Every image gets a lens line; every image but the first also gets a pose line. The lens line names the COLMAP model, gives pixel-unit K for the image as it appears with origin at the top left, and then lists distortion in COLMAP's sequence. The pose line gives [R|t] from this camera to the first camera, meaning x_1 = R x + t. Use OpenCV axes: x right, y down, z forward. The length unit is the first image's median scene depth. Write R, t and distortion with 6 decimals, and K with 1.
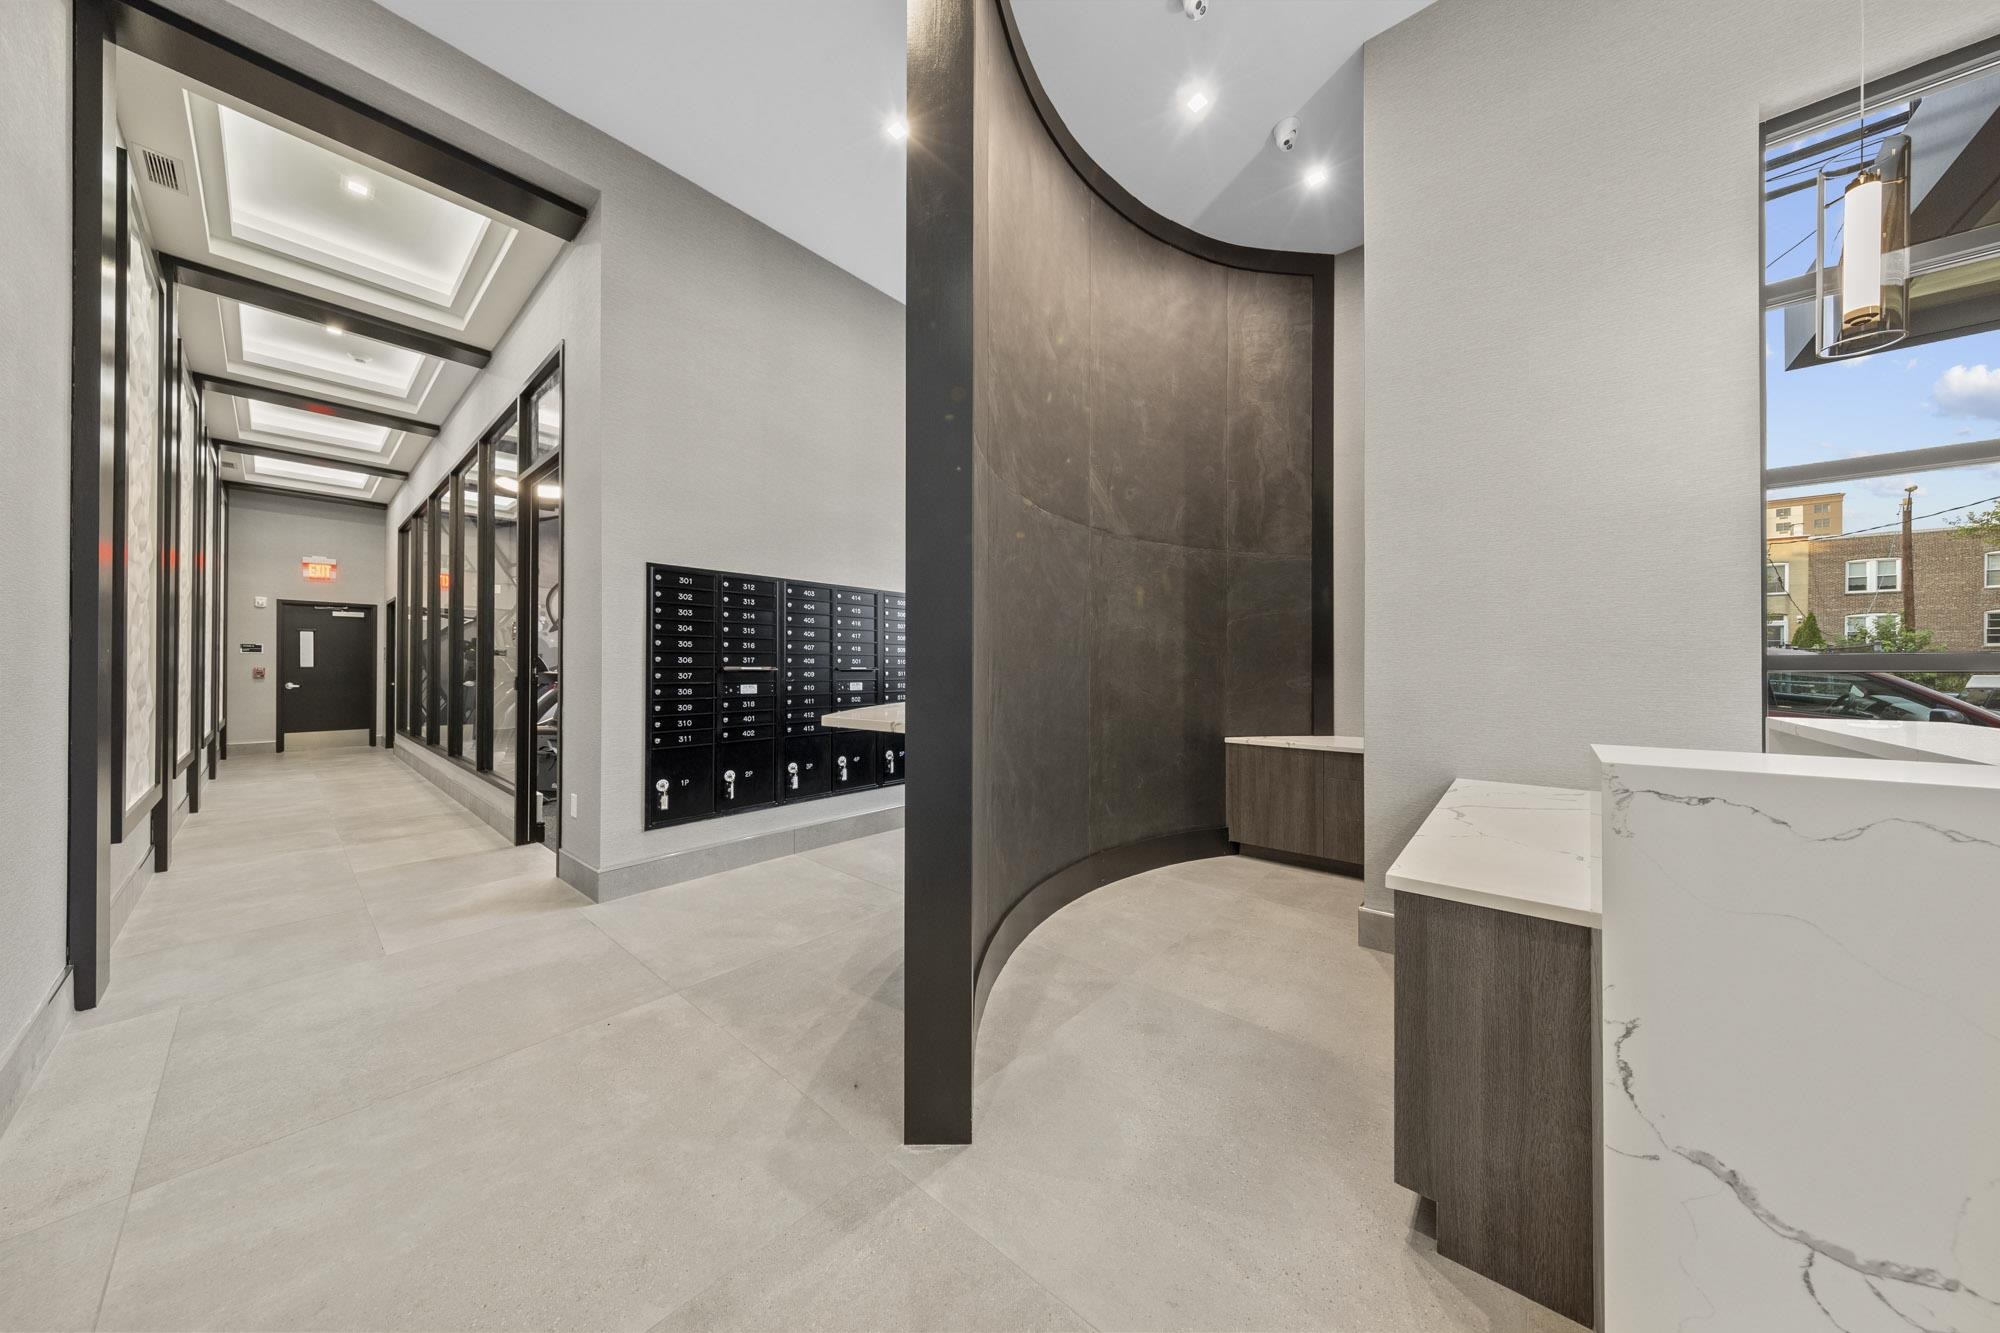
lens RADIAL K [[633.2, 0, 1000.7], [0, 633.2, 667.0], [0, 0, 1]] dist [0.000676, -0.000776]
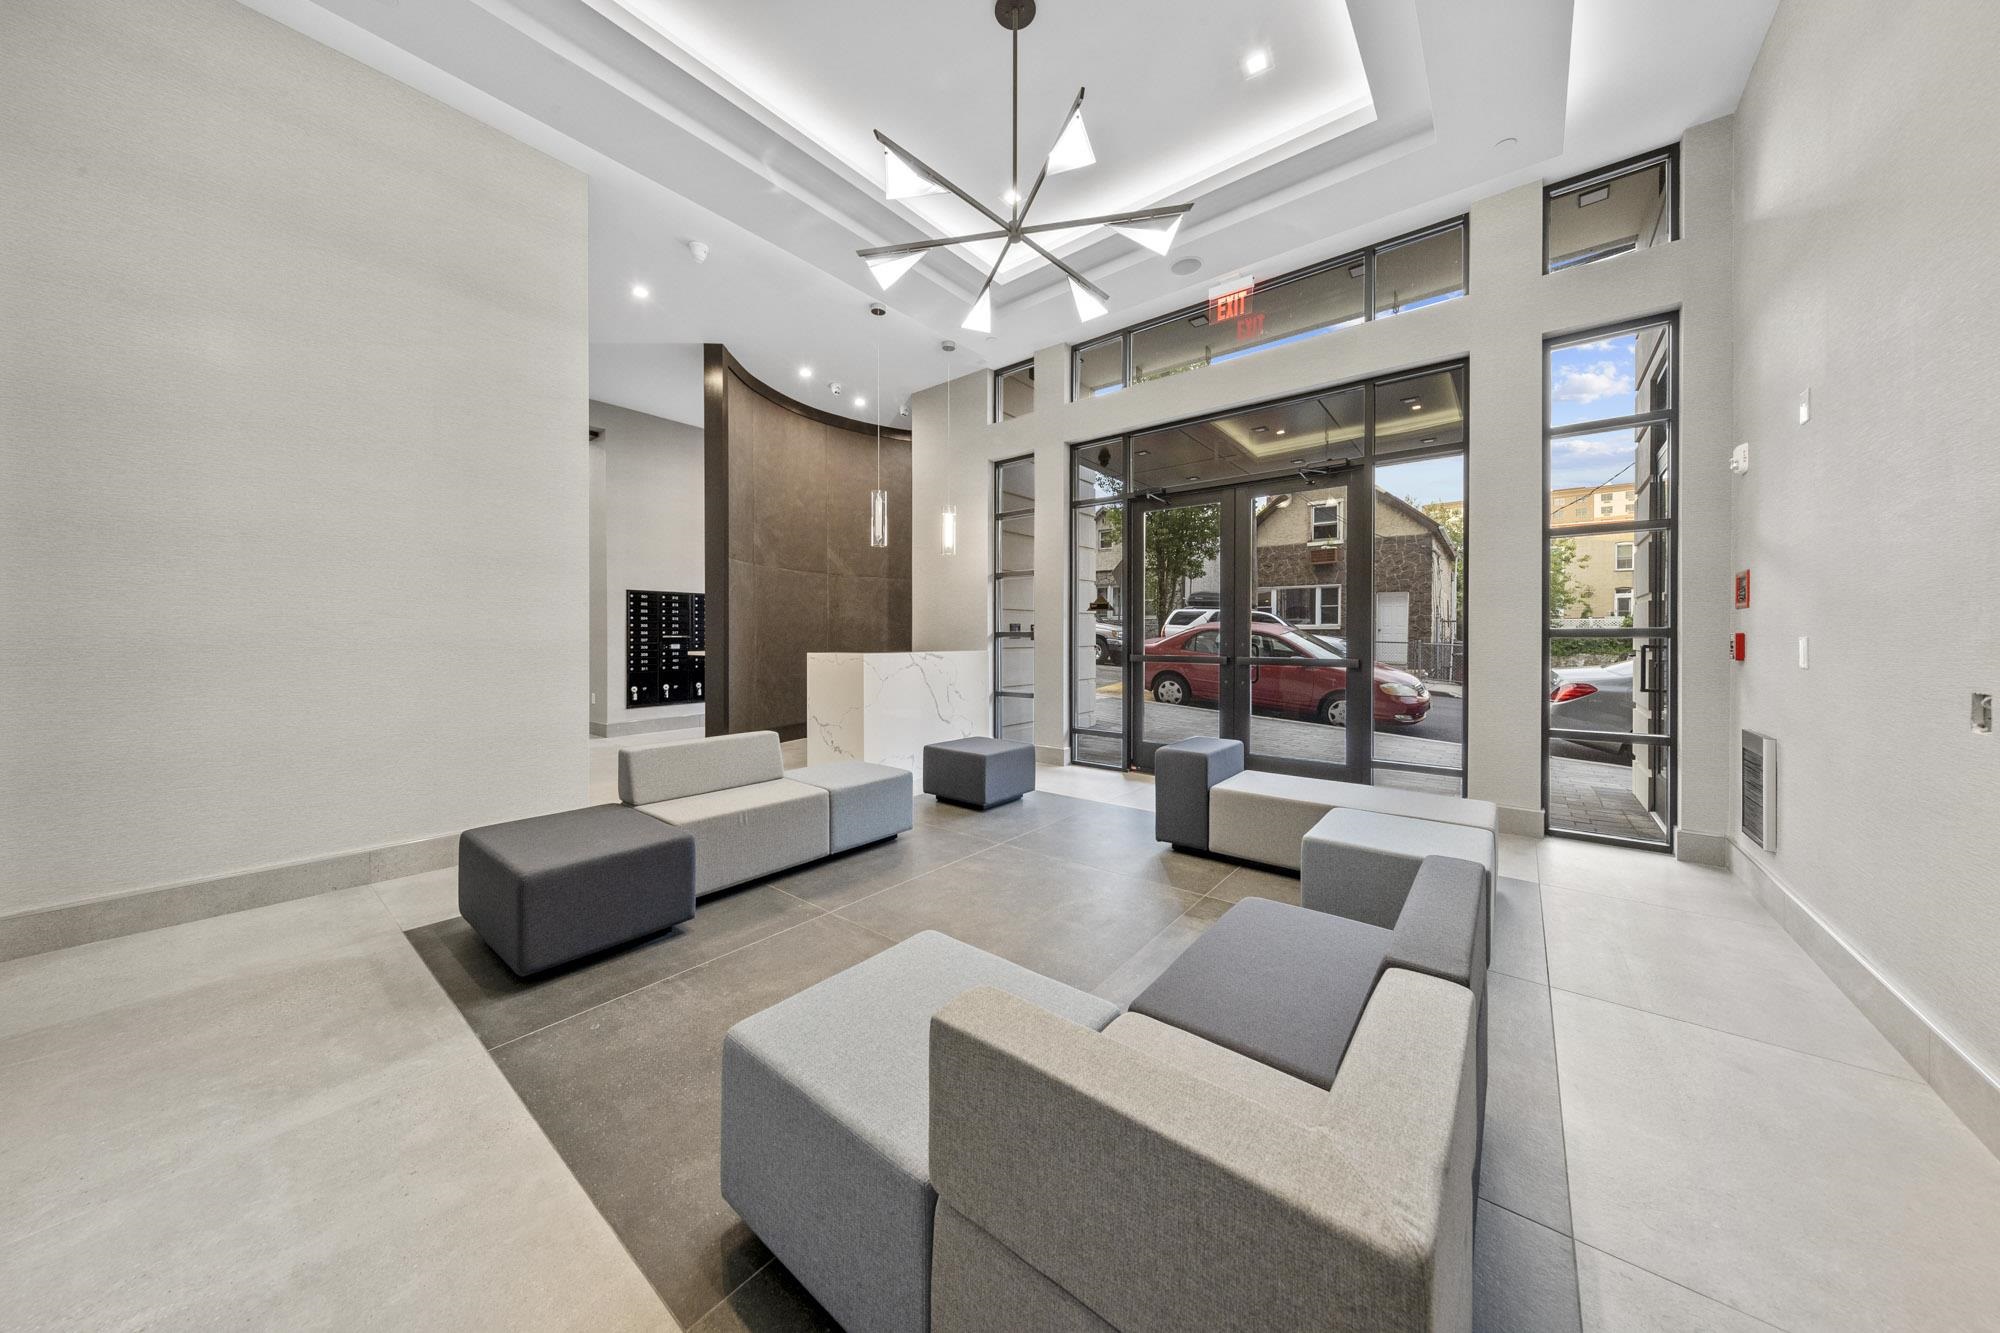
lens RADIAL K [[633.2, 0, 993.8], [0, 633.2, 635.1], [0, 0, 1]] dist [0.000676, -0.000776]
pose [[0.999185, -0.002522, 0.040291, 0.568485], [0.002242, 0.999973, 0.006994, -0.015074], [-0.040308, -0.006898, 0.999164, -1.132415]]
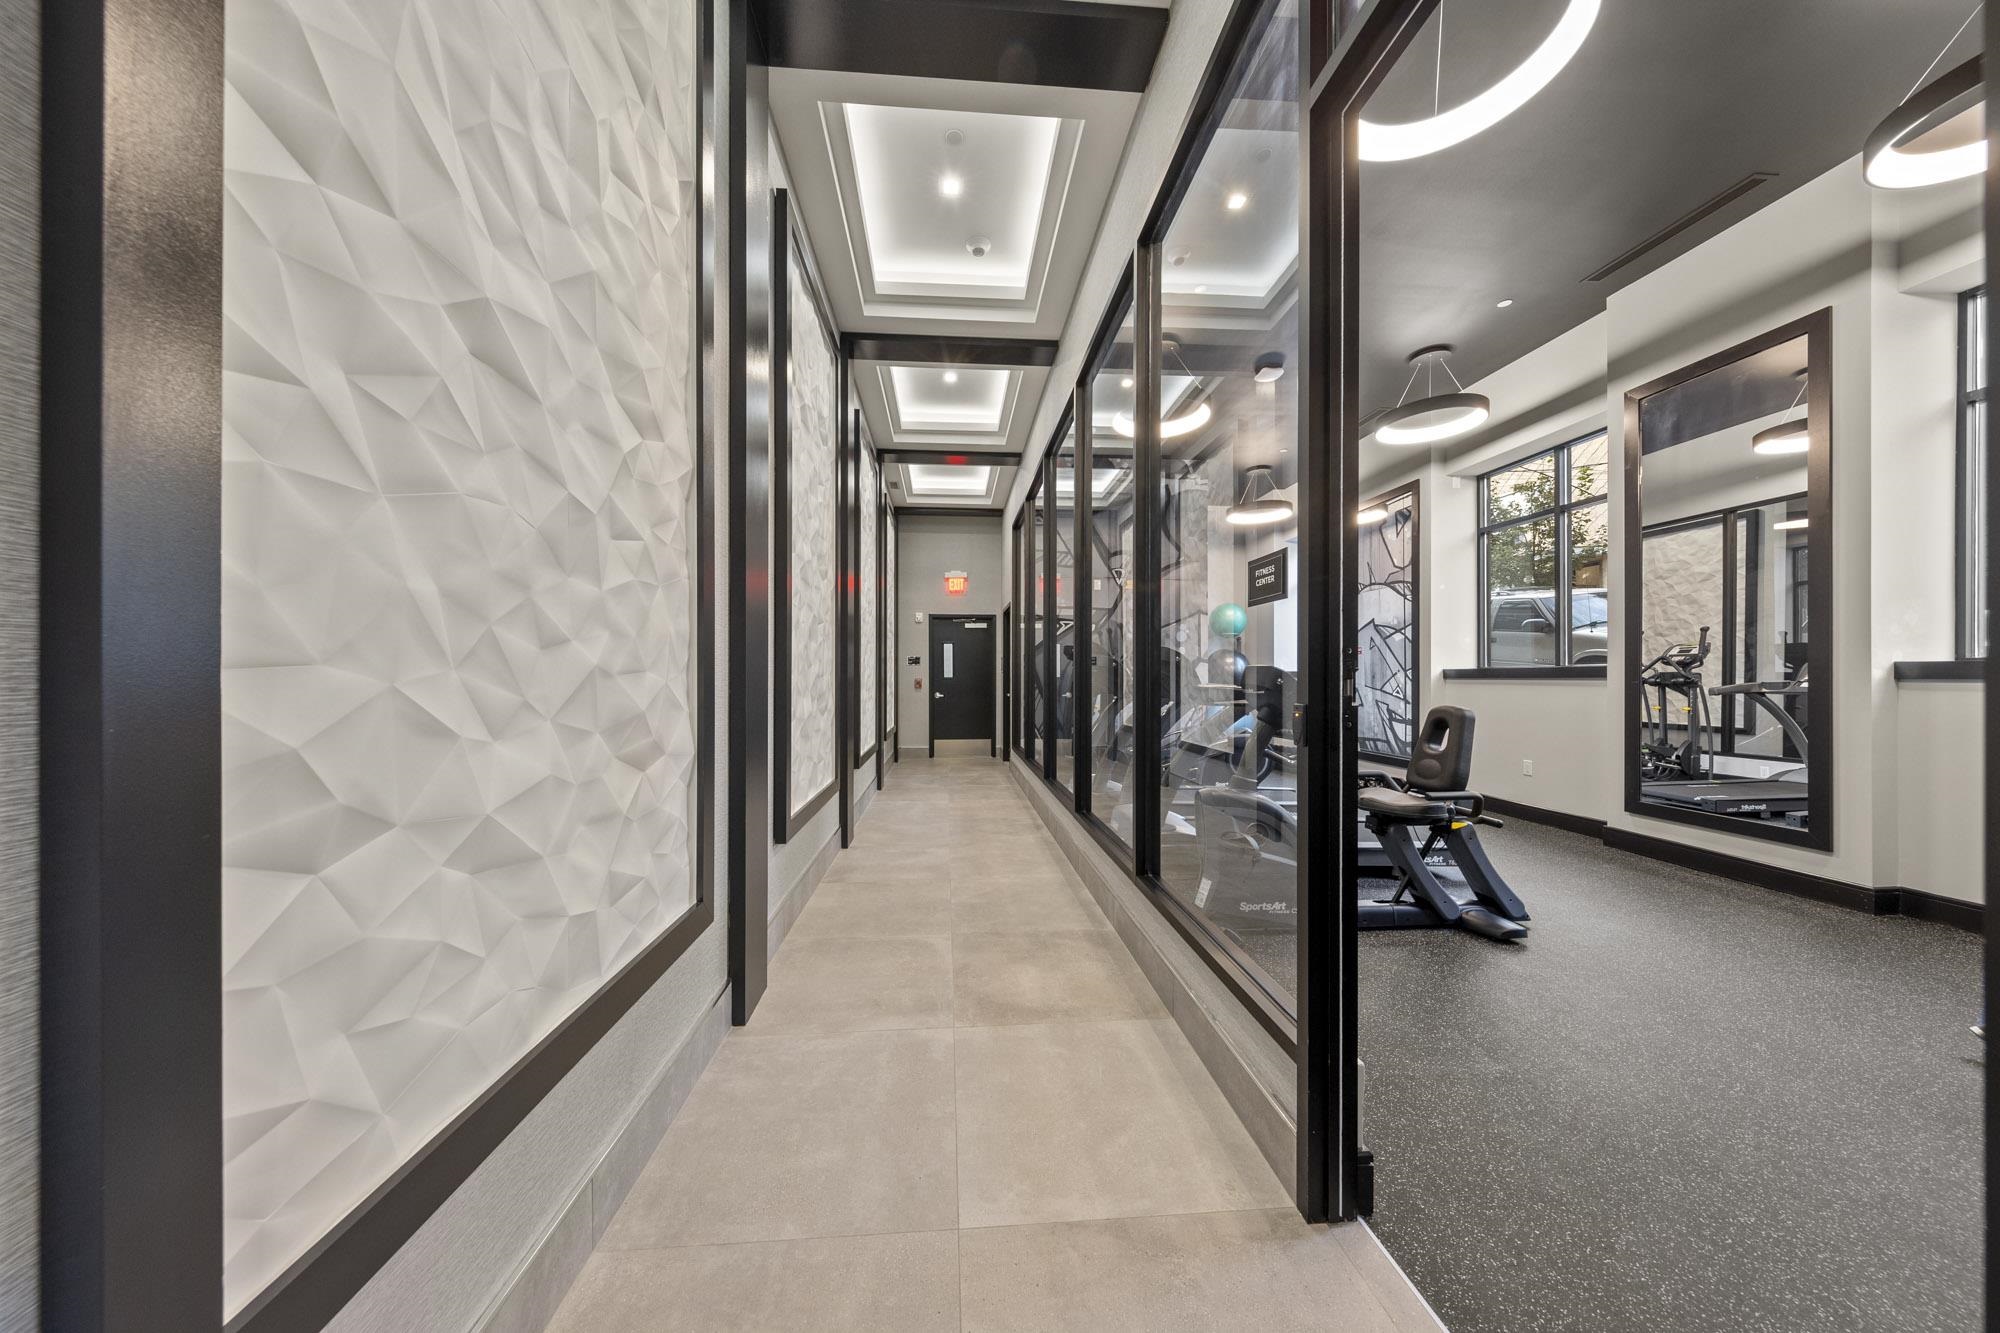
lens RADIAL K [[633.2, 0, 990.4], [0, 633.2, 677.0], [0, 0, 1]] dist [0.000676, -0.000776]
pose [[0.706861, -0.004000, -0.707341, -0.484775], [0.004474, 0.999989, -0.001183, 0.001083], [0.707338, -0.002329, 0.706871, 0.488889]]
